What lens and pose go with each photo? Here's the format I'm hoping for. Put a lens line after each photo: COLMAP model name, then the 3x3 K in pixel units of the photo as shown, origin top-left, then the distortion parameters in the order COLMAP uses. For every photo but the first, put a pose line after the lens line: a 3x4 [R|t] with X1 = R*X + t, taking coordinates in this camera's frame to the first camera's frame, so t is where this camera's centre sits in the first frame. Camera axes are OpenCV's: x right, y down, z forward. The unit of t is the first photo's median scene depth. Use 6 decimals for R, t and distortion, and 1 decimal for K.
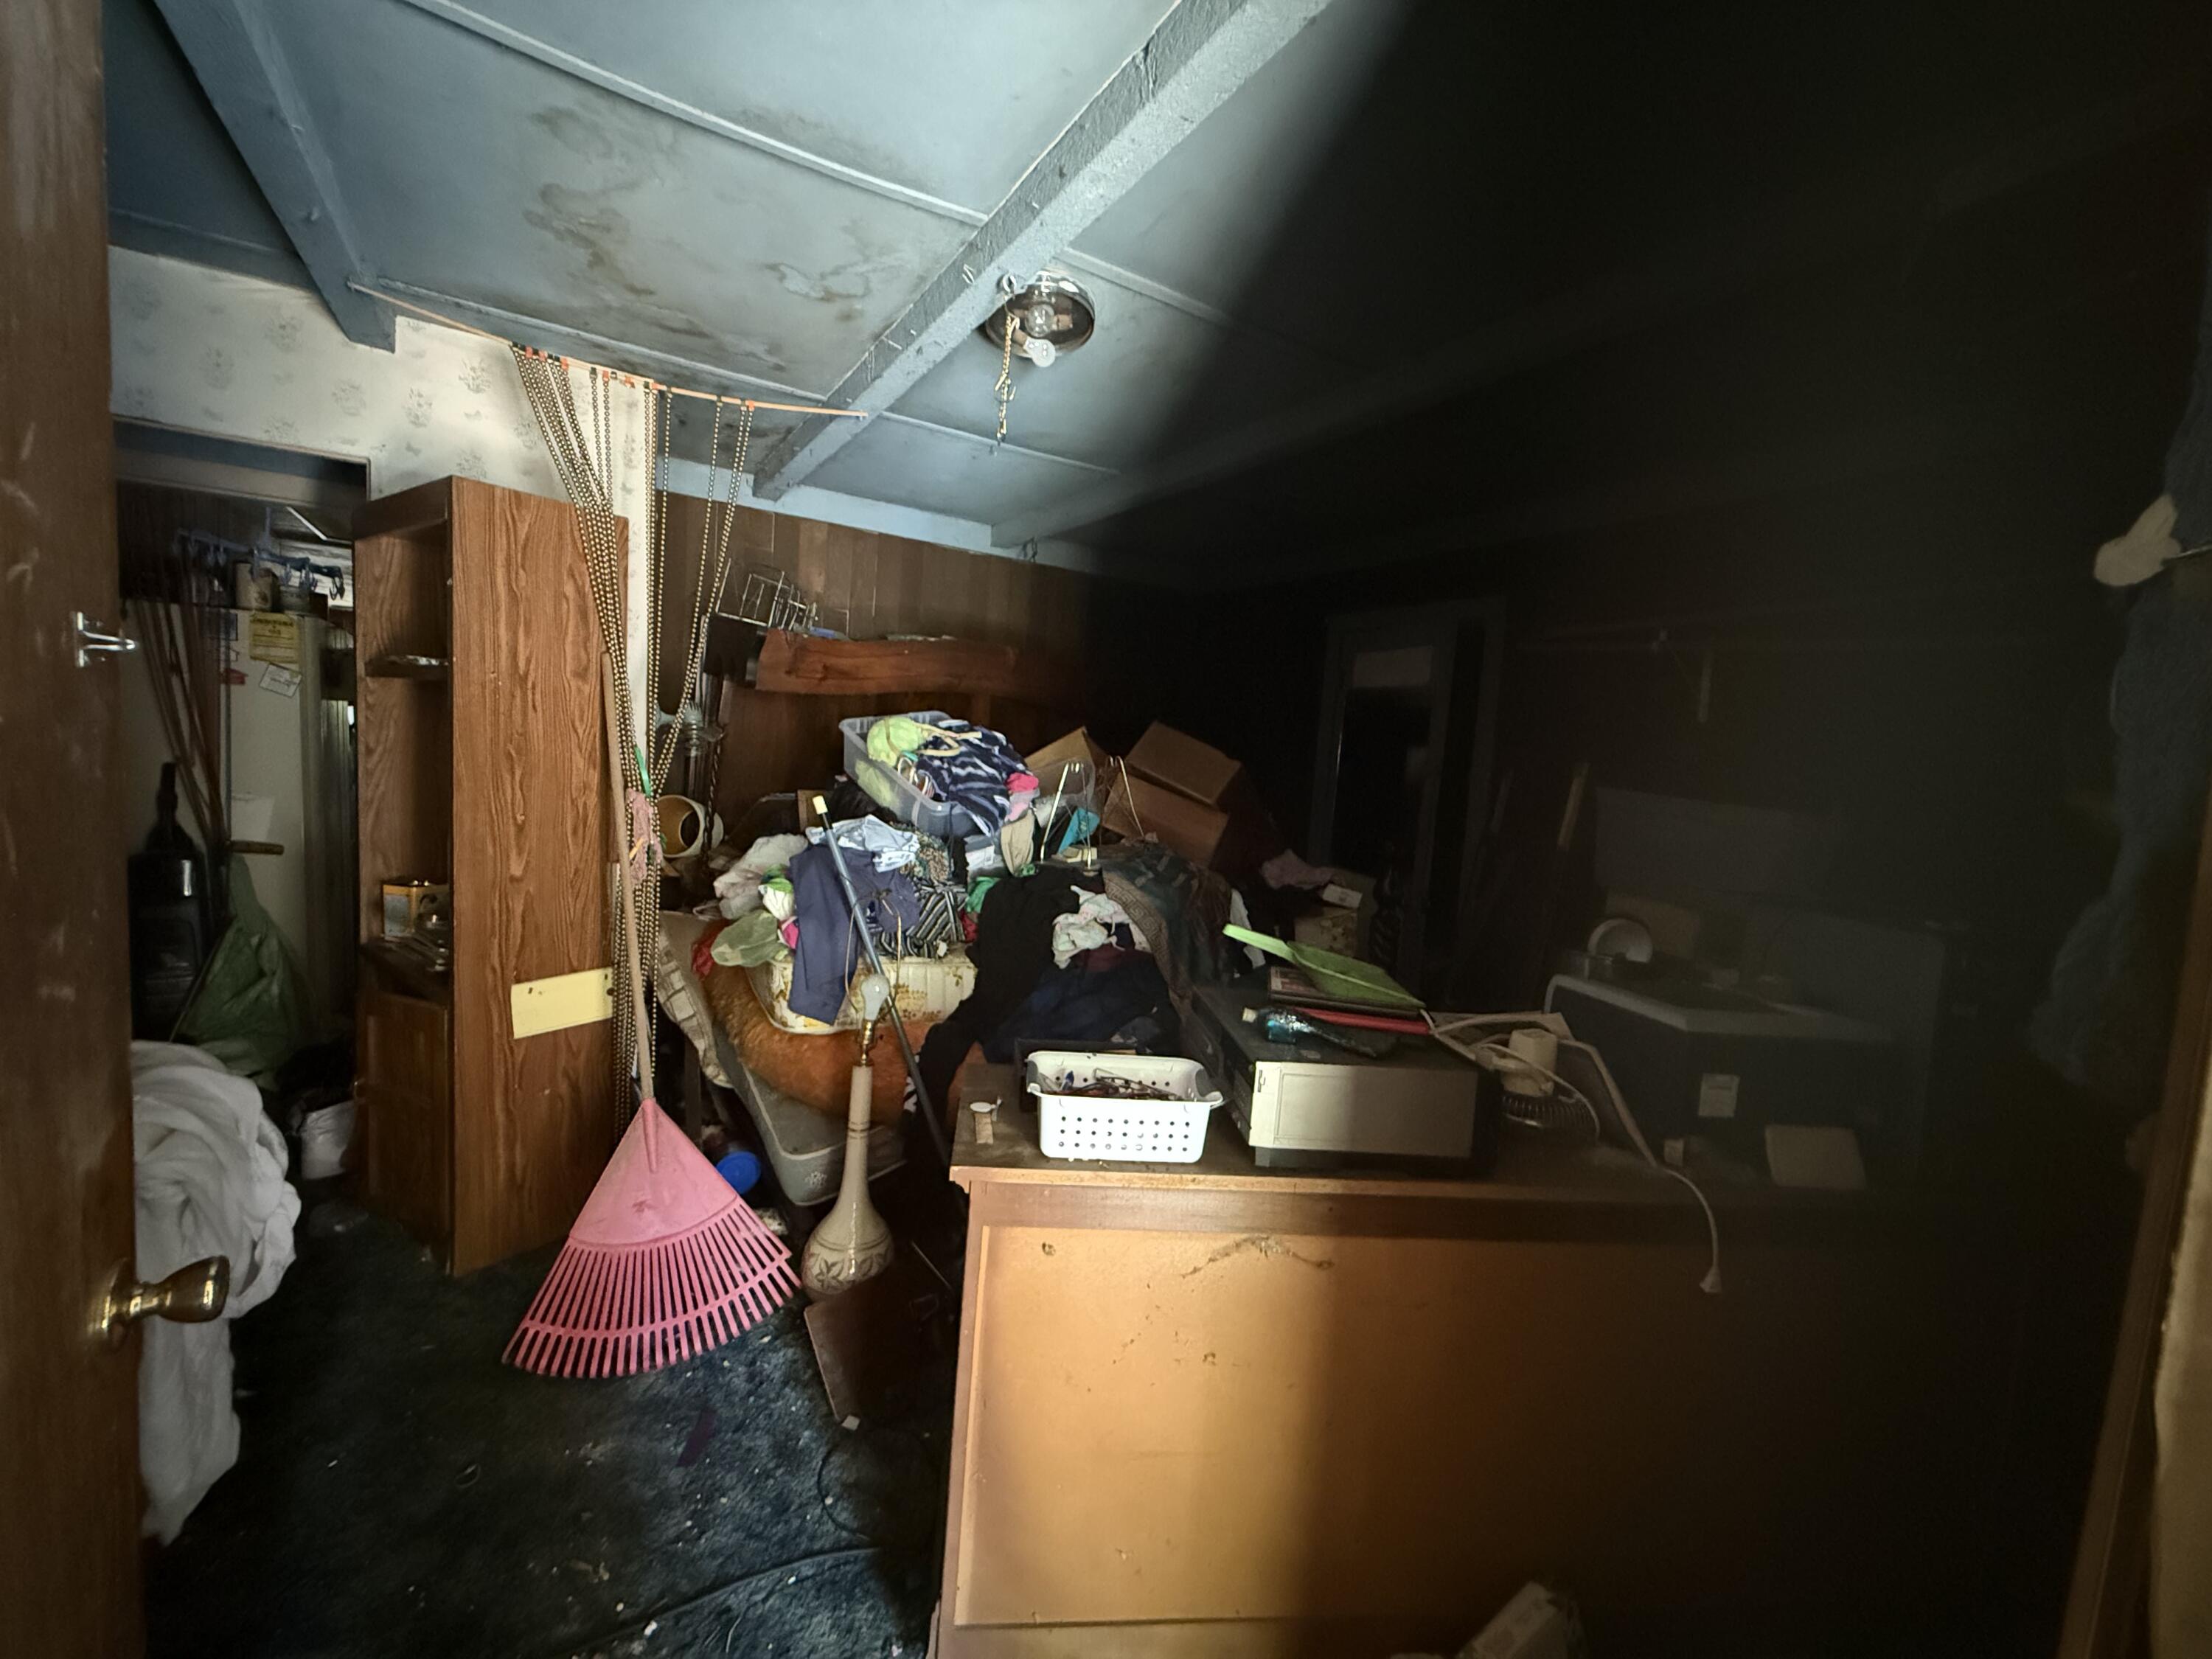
lens RADIAL K [[882.8, 0, 1106.4], [0, 882.8, 832.6], [0, 0, 1]] dist [0.000923, -0.000224]
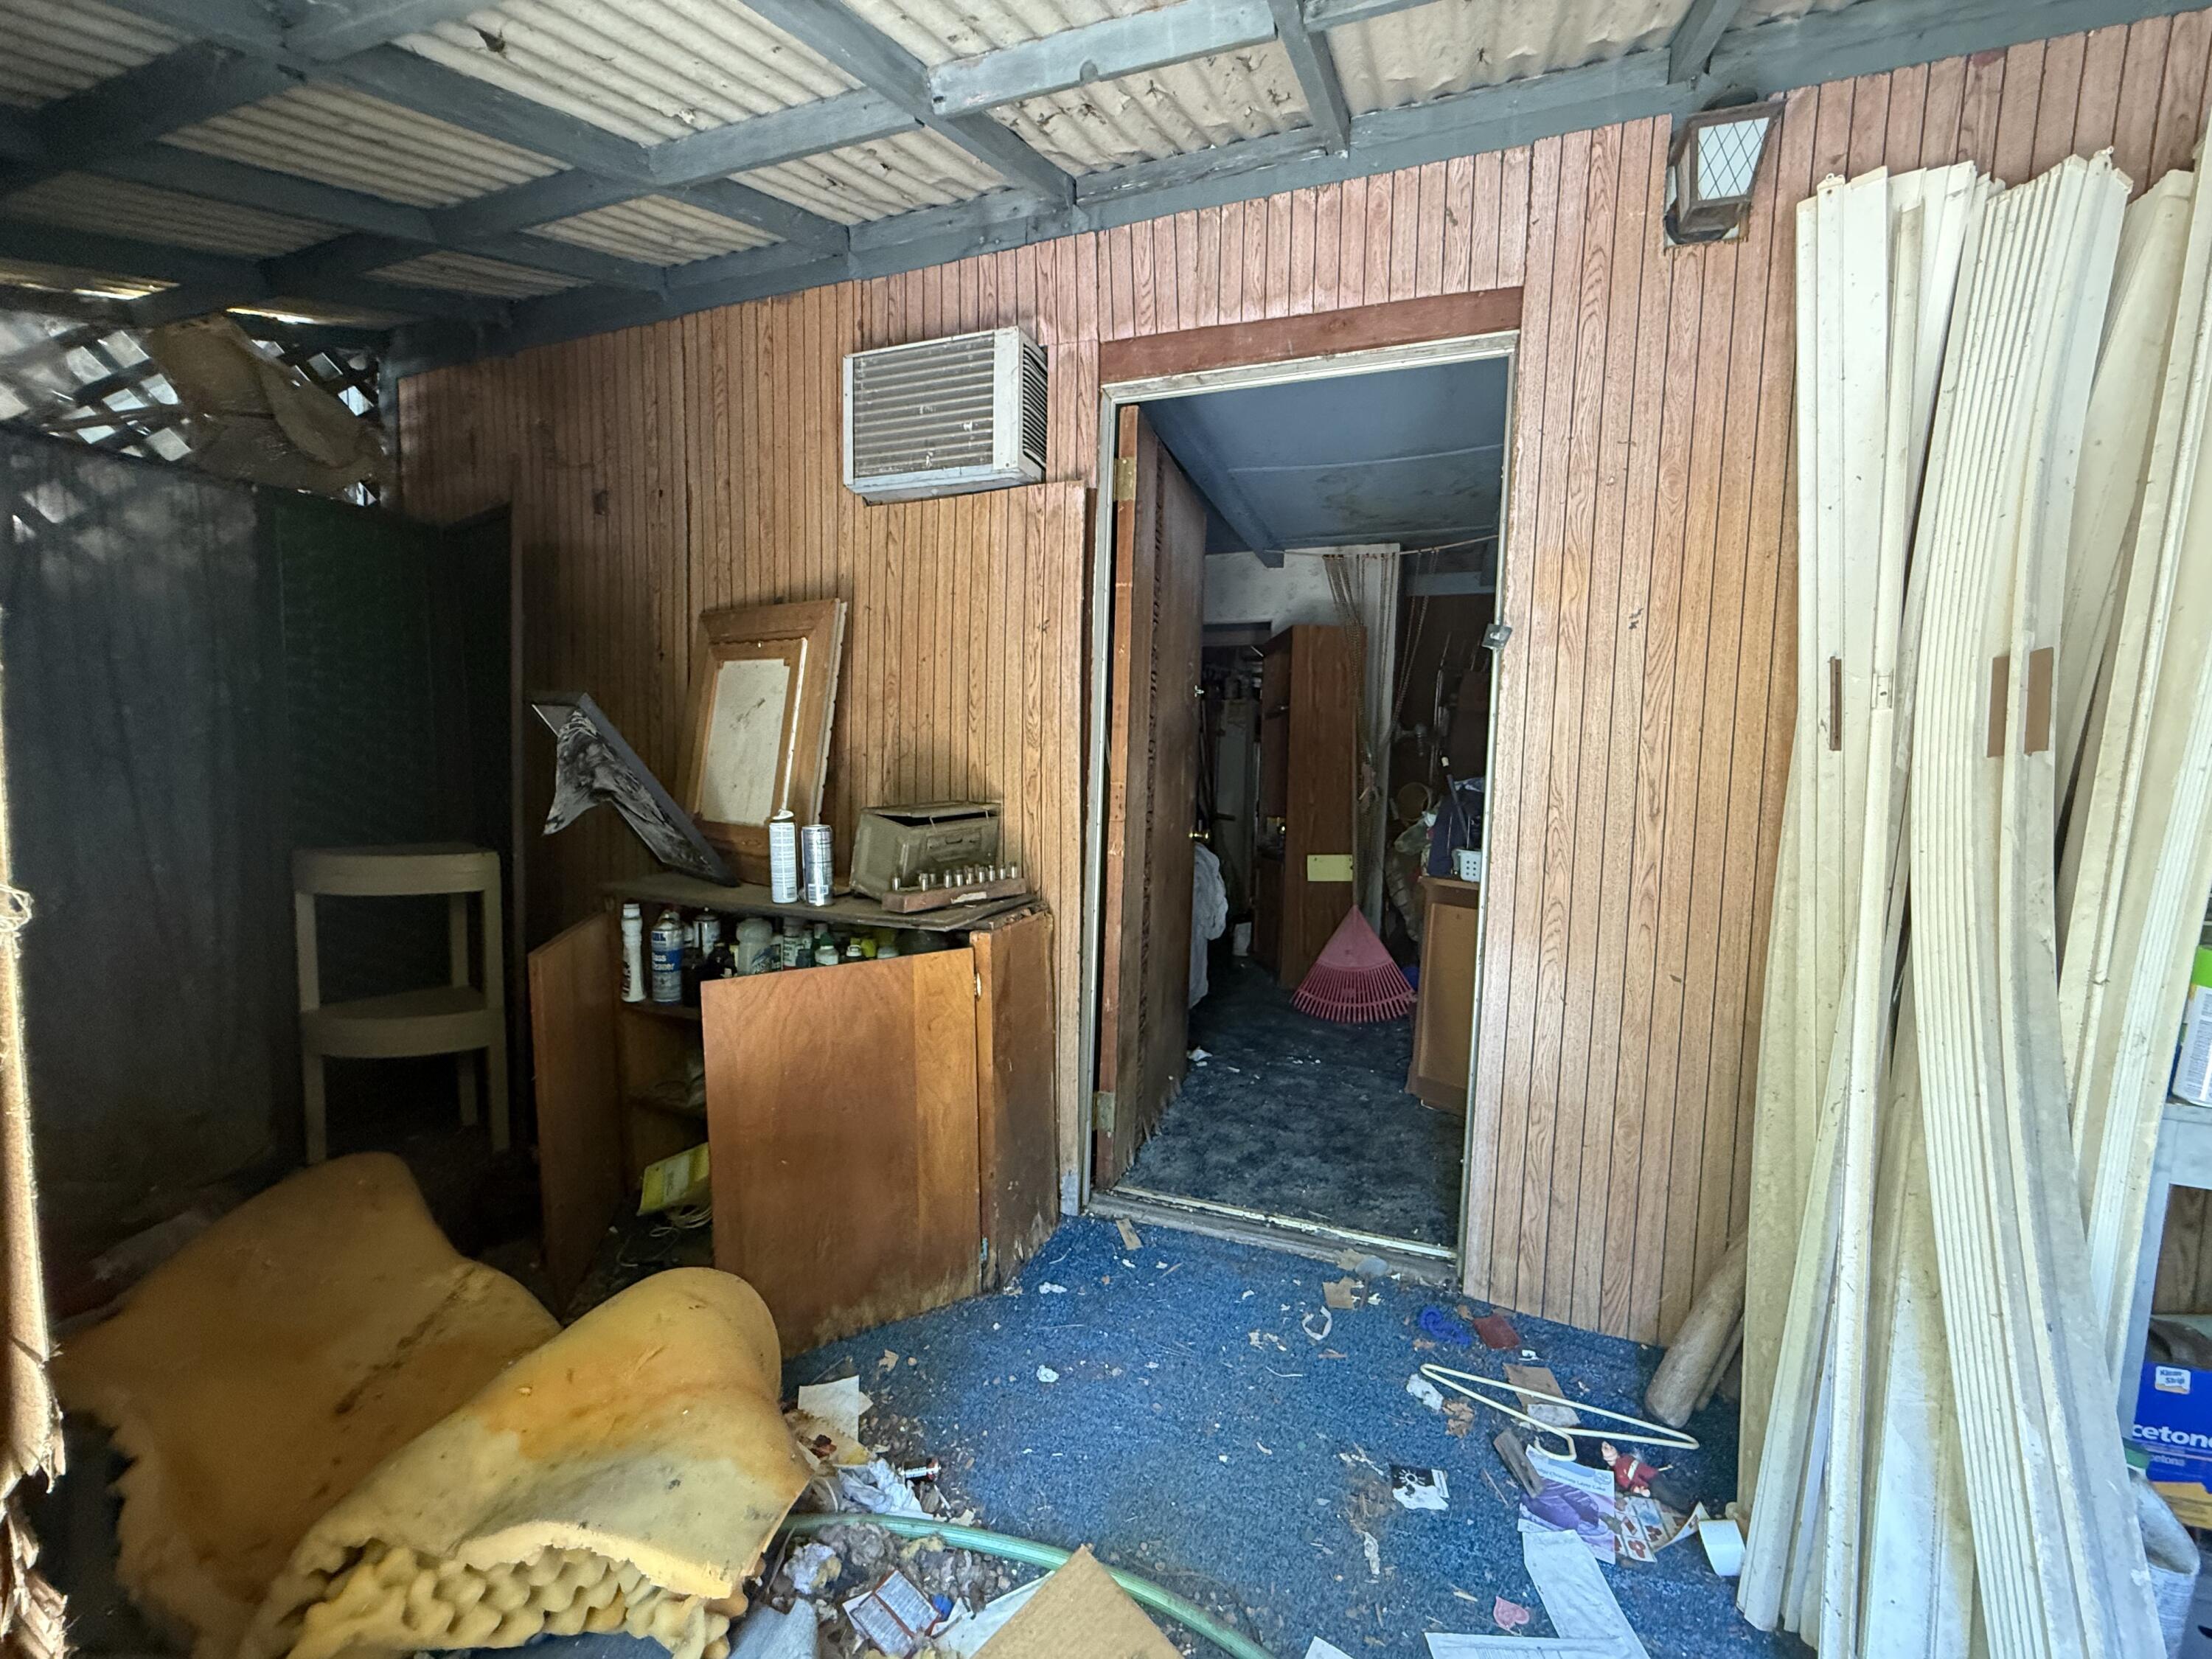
lens RADIAL K [[882.8, 0, 1098.9], [0, 882.8, 827.7], [0, 0, 1]] dist [0.000923, -0.000224]
pose [[0.607875, -0.003479, -0.794025, 0.672964], [-0.052027, 0.997667, -0.044201, 0.217754], [0.792327, 0.068179, 0.606275, -0.654721]]
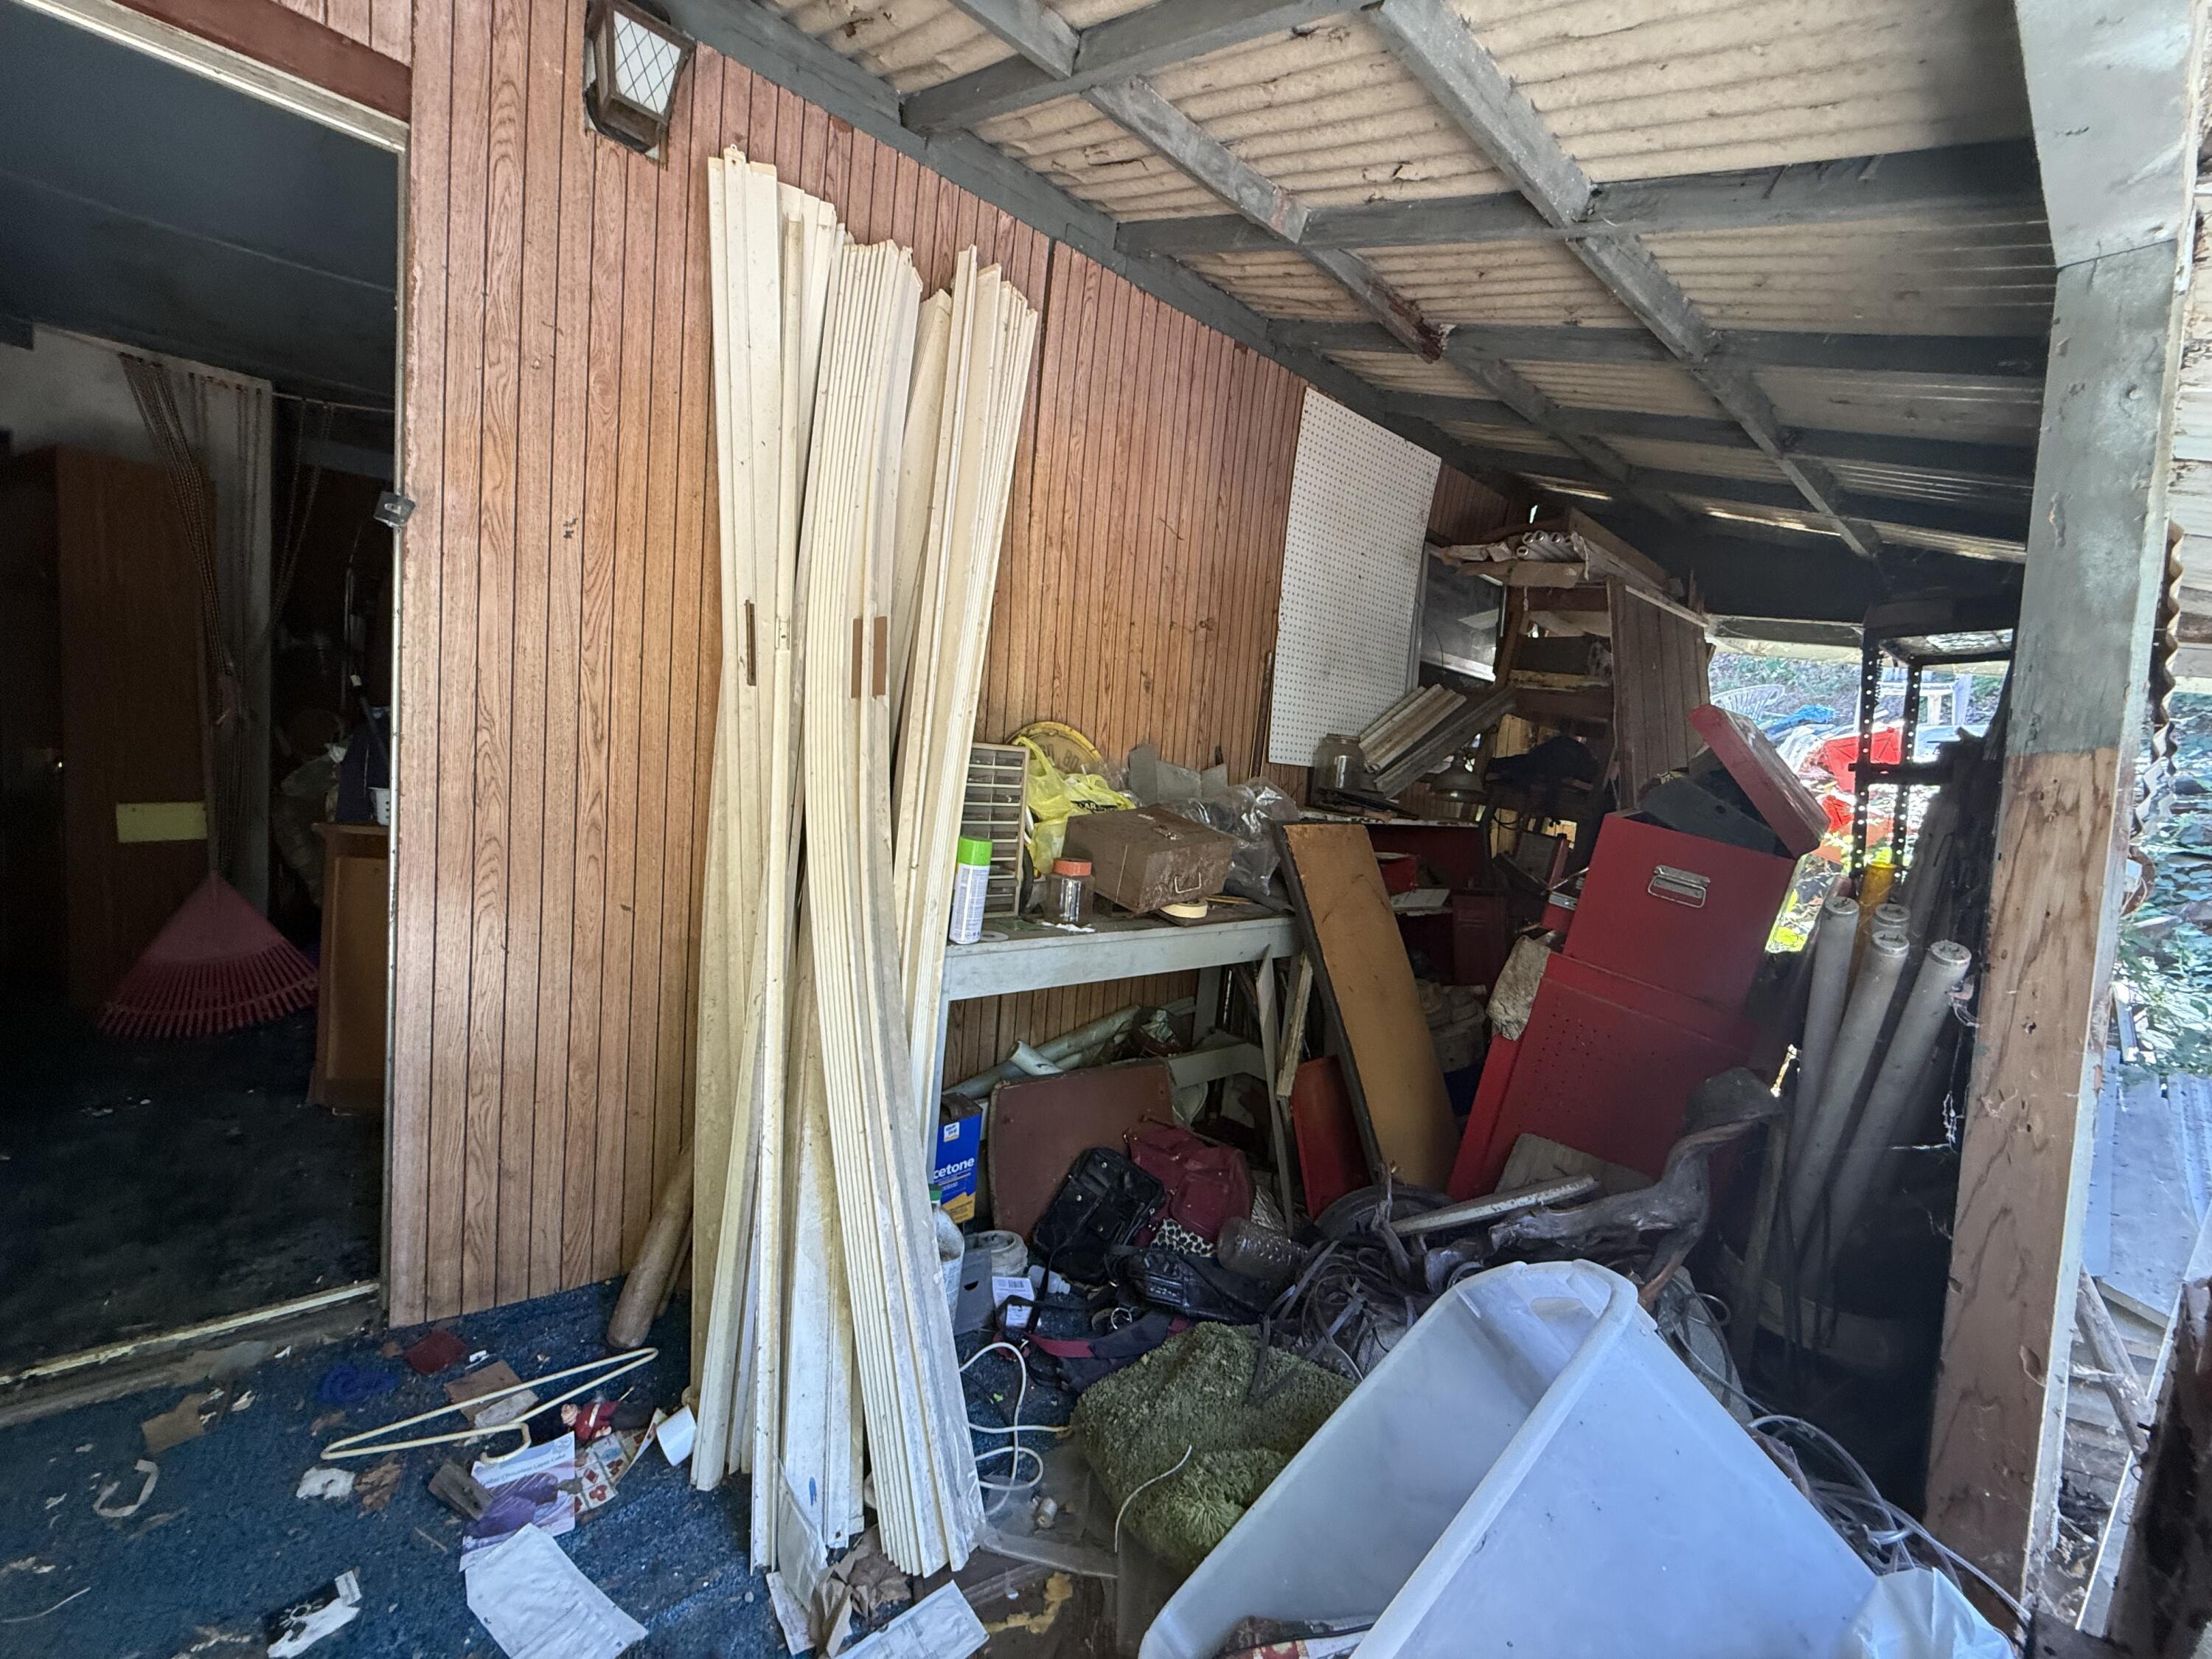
lens RADIAL K [[882.8, 0, 1097.0], [0, 882.8, 841.9], [0, 0, 1]] dist [0.000923, -0.000224]
pose [[0.991417, -0.012769, 0.130109, 0.671464], [0.011999, 0.999906, 0.006700, 0.232801], [-0.130183, -0.005081, 0.991477, -0.583079]]
